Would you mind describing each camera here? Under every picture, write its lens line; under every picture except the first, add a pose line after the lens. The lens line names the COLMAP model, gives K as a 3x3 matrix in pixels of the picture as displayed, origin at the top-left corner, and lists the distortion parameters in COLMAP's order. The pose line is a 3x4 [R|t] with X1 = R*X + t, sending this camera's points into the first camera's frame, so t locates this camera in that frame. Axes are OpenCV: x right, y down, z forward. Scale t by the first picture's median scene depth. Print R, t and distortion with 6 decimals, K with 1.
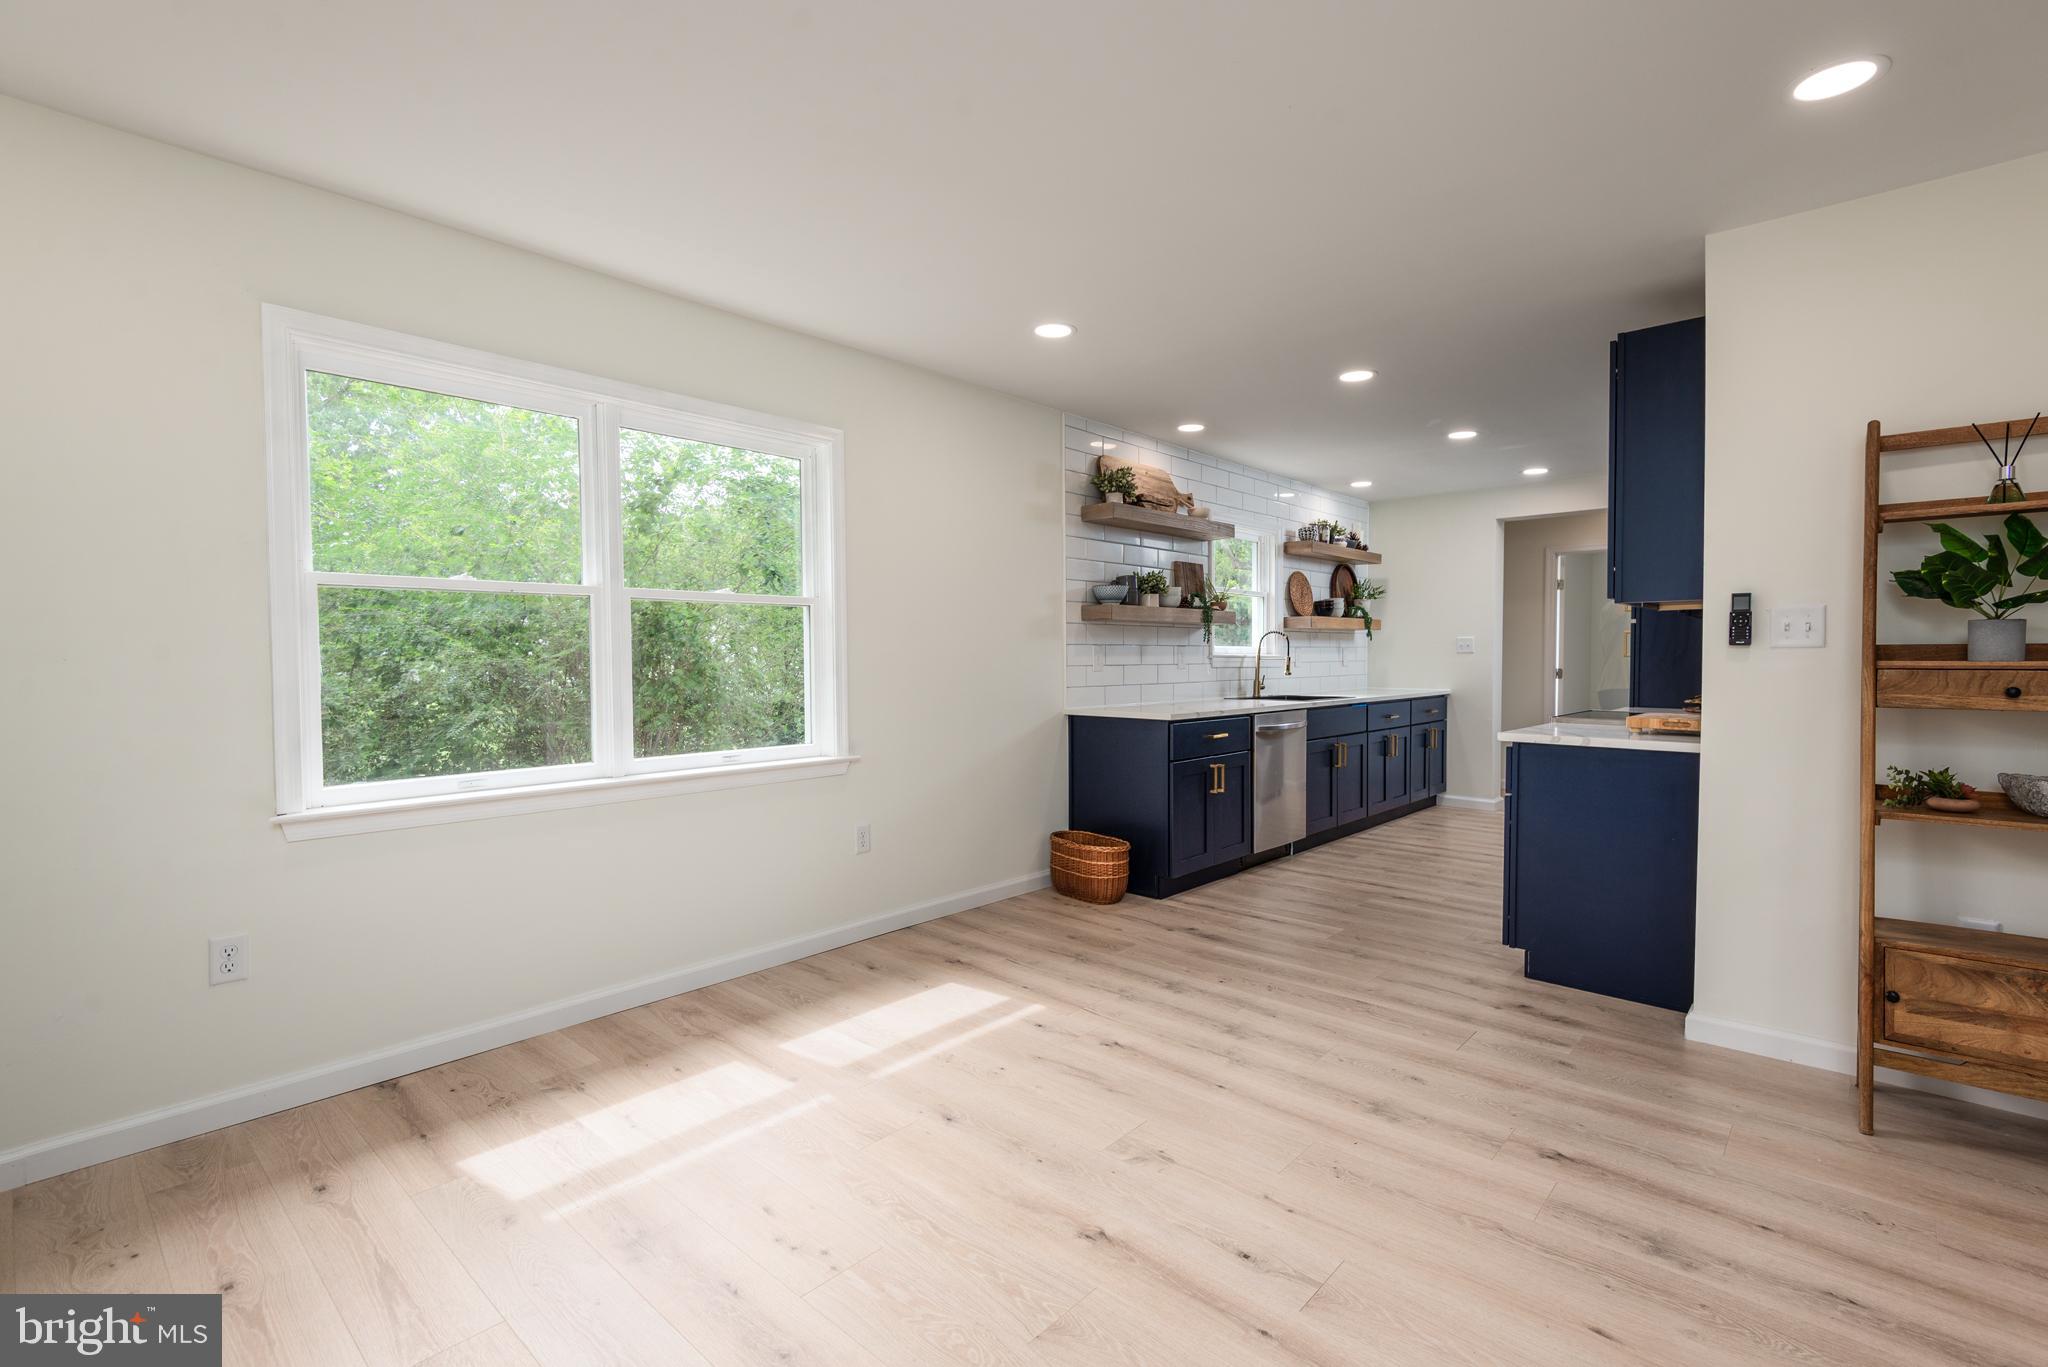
lens RADIAL K [[915.9, 0, 1024.0], [0, 915.9, 683.5], [0, 0, 1]] dist [0.032799, -0.019653]
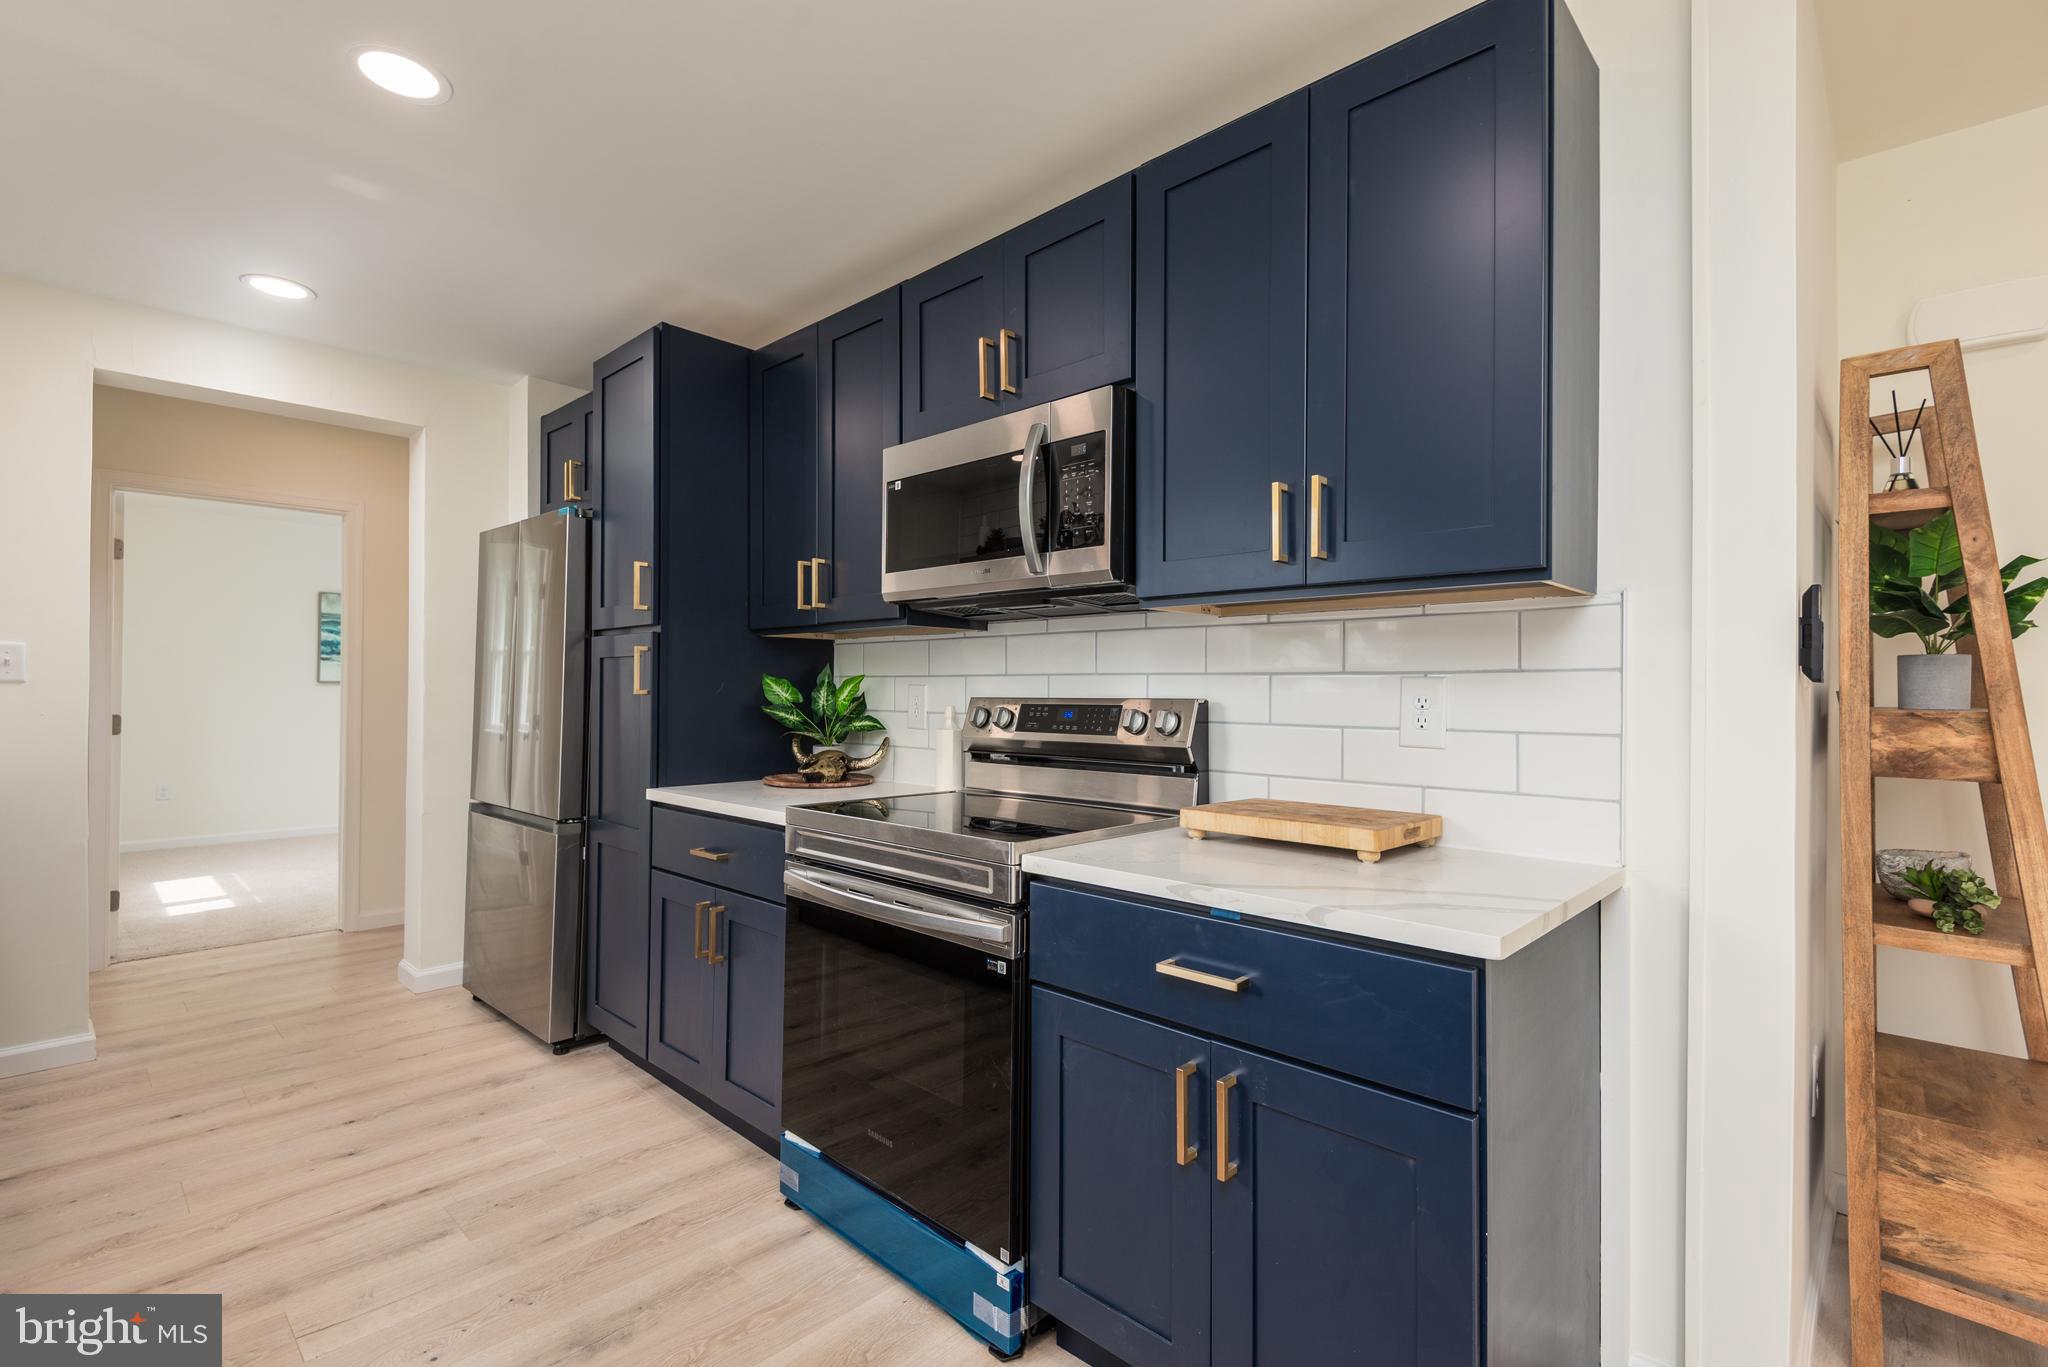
lens RADIAL K [[915.9, 0, 1024.0], [0, 915.9, 683.5], [0, 0, 1]] dist [0.032799, -0.019653]
pose [[0.015767, 0.009969, 0.999826, 0.115042], [0.023419, 0.999672, -0.010337, -0.022933], [-0.999601, 0.023578, 0.015529, 0.713744]]
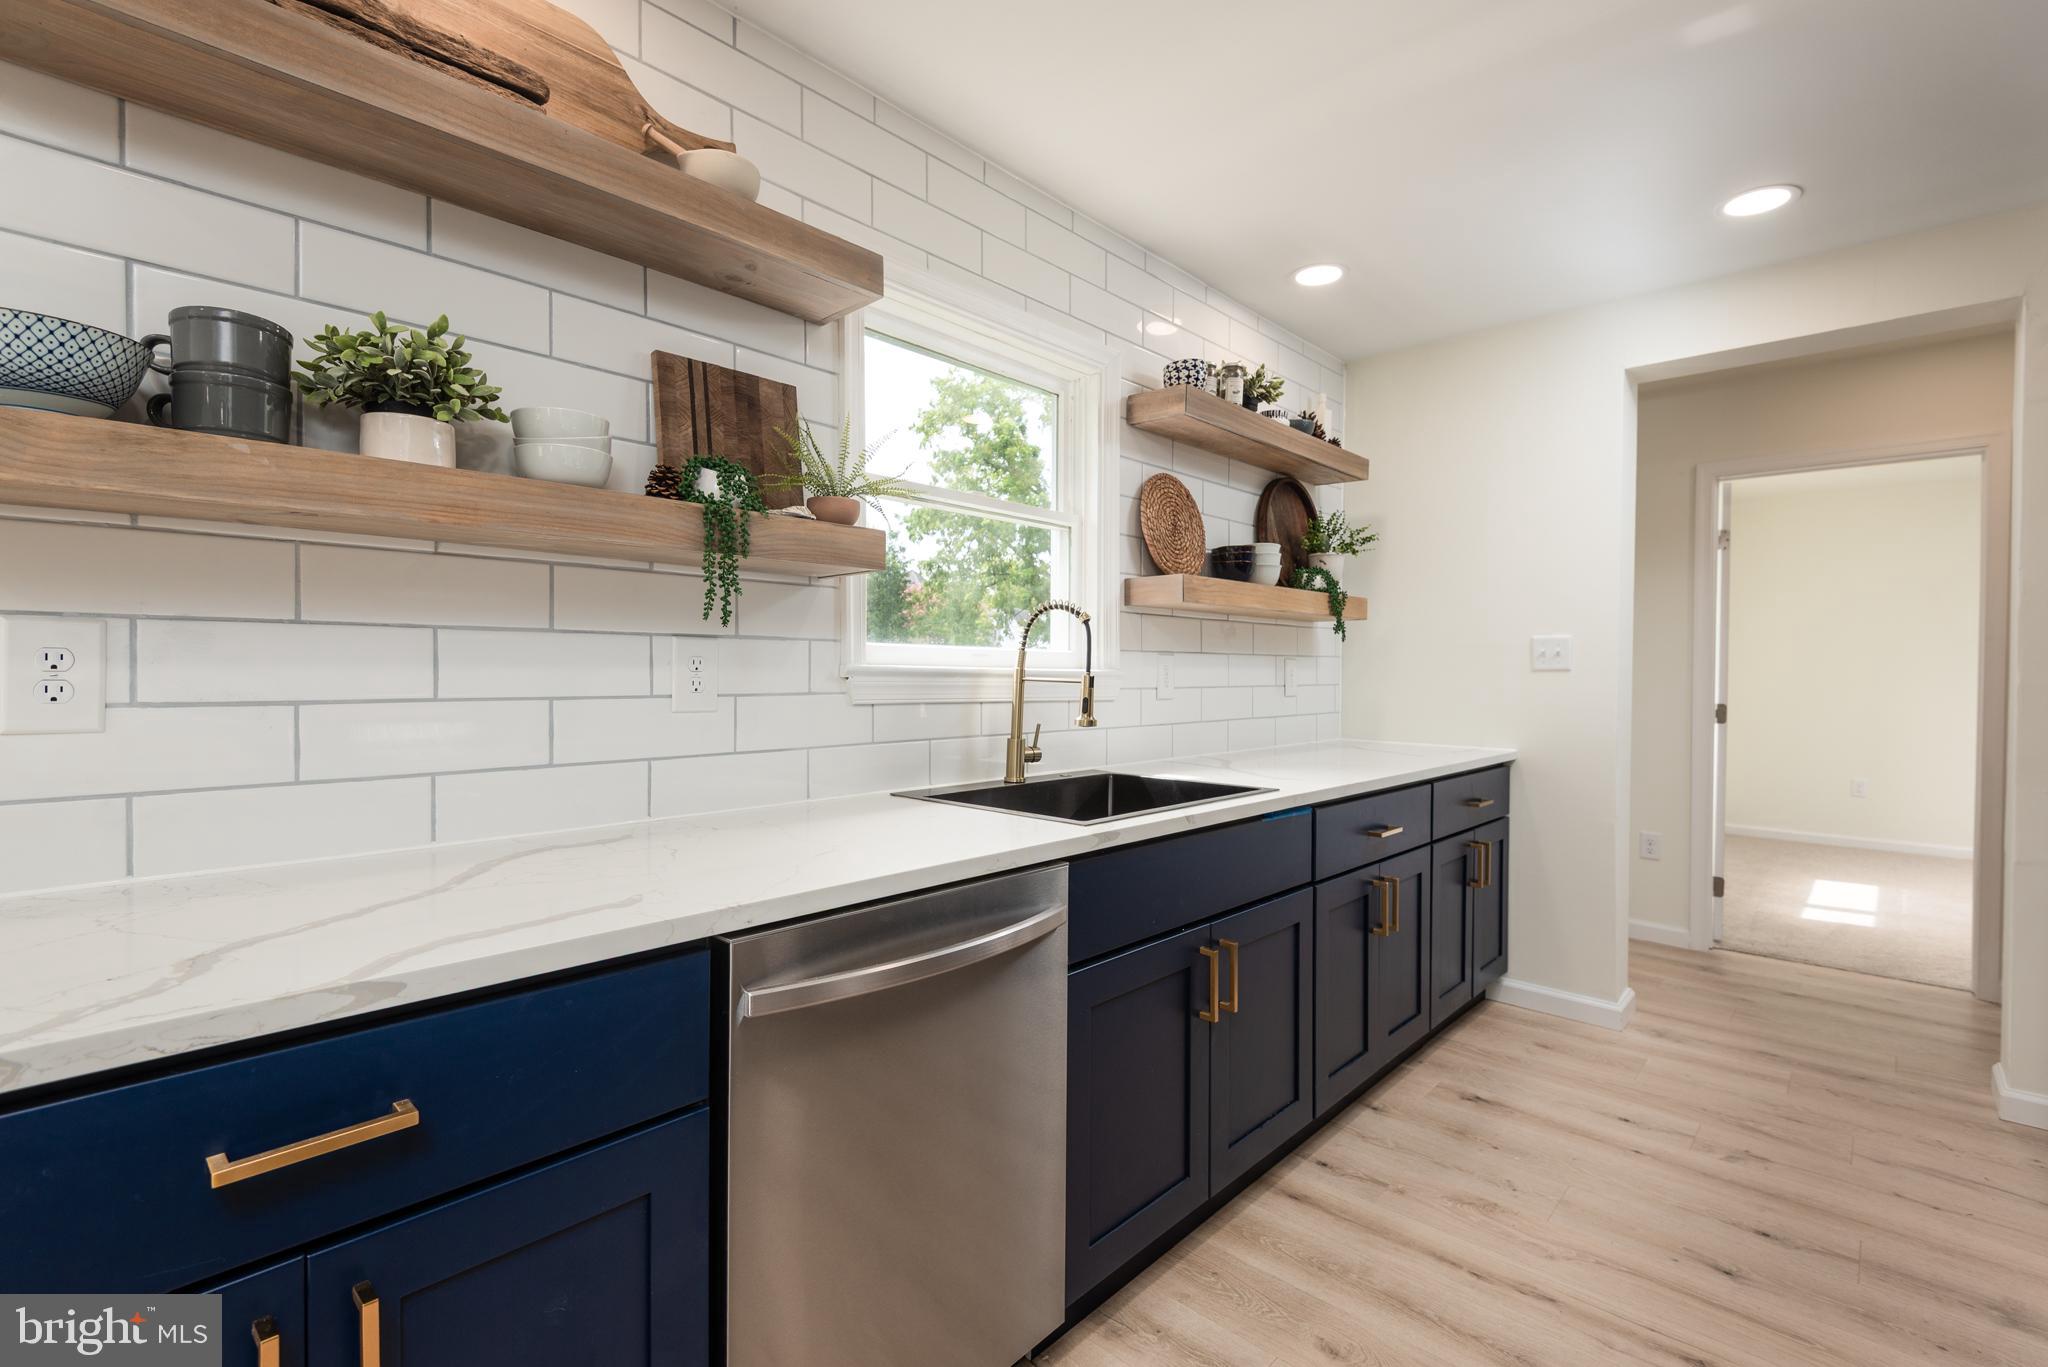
lens RADIAL K [[915.9, 0, 1024.0], [0, 915.9, 683.5], [0, 0, 1]] dist [0.032799, -0.019653]
pose [[0.999899, 0.010417, -0.009688, 0.286511], [-0.010557, 0.999839, -0.014514, -0.022215], [0.009535, 0.014615, 0.999848, 0.696214]]
